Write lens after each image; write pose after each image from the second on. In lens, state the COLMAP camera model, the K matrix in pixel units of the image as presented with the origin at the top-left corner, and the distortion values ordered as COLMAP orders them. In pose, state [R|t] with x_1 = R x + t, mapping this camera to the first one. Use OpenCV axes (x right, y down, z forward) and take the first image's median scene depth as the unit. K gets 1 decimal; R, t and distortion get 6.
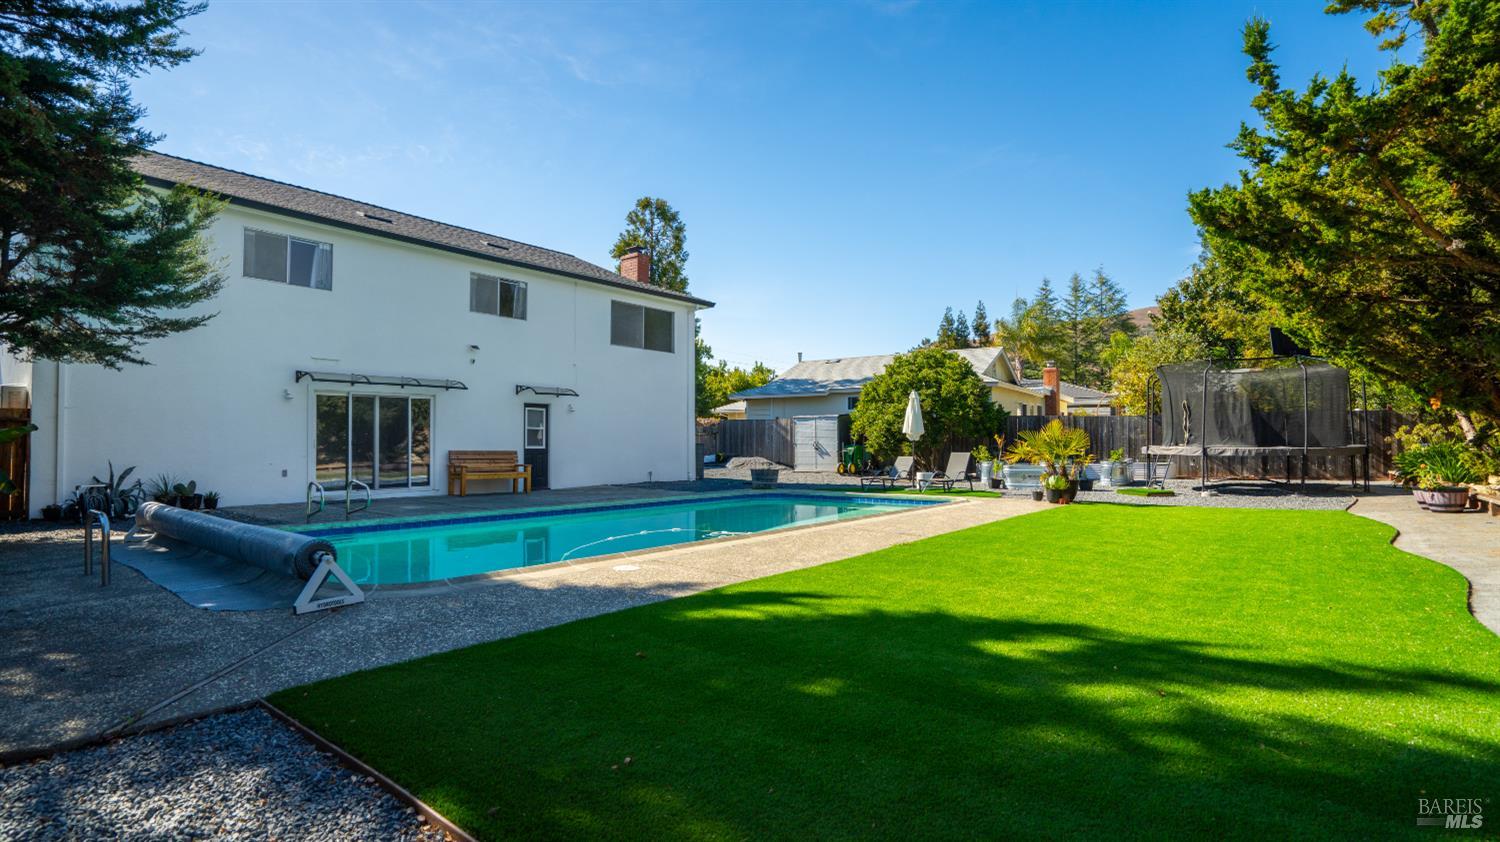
lens RADIAL K [[749.1, 0, 741.8], [0, 749.1, 417.0], [0, 0, 1]] dist [-0.028051, 0.001275]
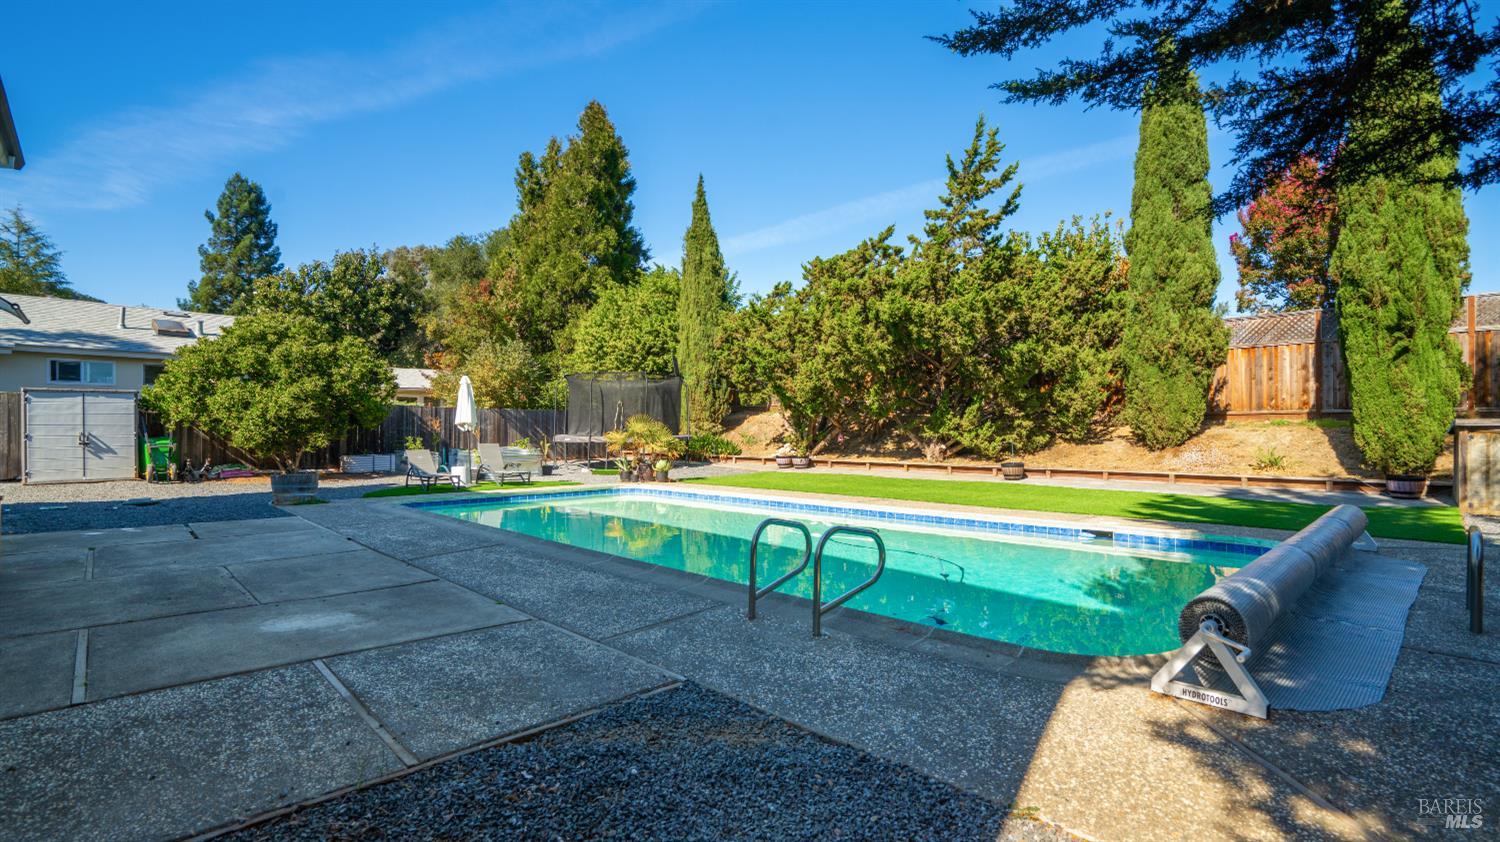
lens RADIAL K [[692.1, 0, 750.0], [0, 692.1, 421.0], [0, 0, 1]] dist [-0.055744, 0.019670]
pose [[0.128866, 0.009687, 0.991615, -0.503191], [-0.032360, 0.999461, -0.005558, 0.012851], [-0.991134, -0.031372, 0.129110, 0.546198]]
